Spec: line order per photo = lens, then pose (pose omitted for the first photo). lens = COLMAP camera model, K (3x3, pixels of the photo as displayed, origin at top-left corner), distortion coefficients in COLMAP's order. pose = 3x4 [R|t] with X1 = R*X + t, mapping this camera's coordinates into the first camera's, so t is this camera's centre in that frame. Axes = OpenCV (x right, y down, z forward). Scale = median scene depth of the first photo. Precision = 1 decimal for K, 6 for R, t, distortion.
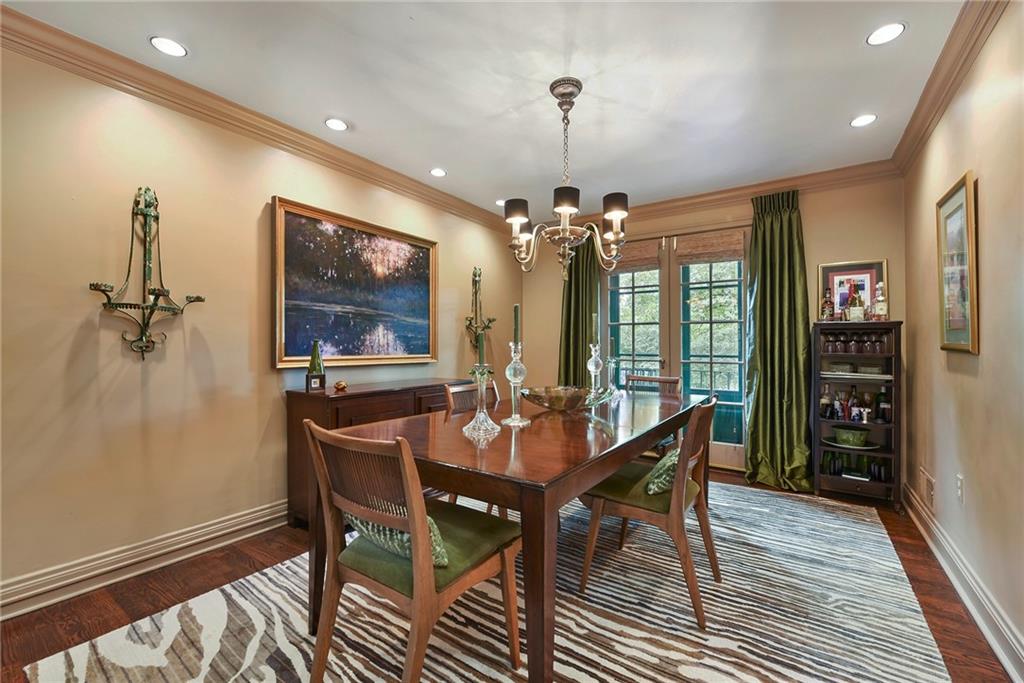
lens RADIAL K [[428.4, 0, 512.0], [0, 428.4, 341.5], [0, 0, 1]] dist [0.000702, -0.000024]
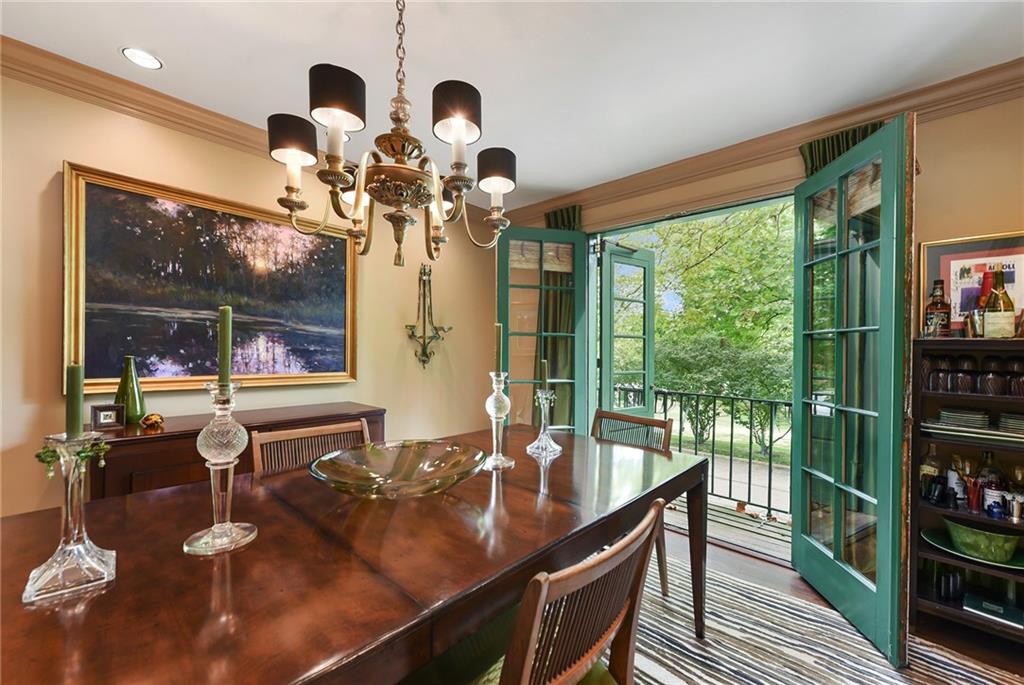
lens RADIAL K [[406.8, 0, 493.7], [0, 406.8, 347.6], [0, 0, 1]] dist [0.002528, 0.000611]
pose [[0.984484, 0.014618, -0.174866, 0.246459], [-0.014145, 0.999892, 0.003950, -0.026465], [0.174905, -0.001415, 0.984584, 0.357089]]
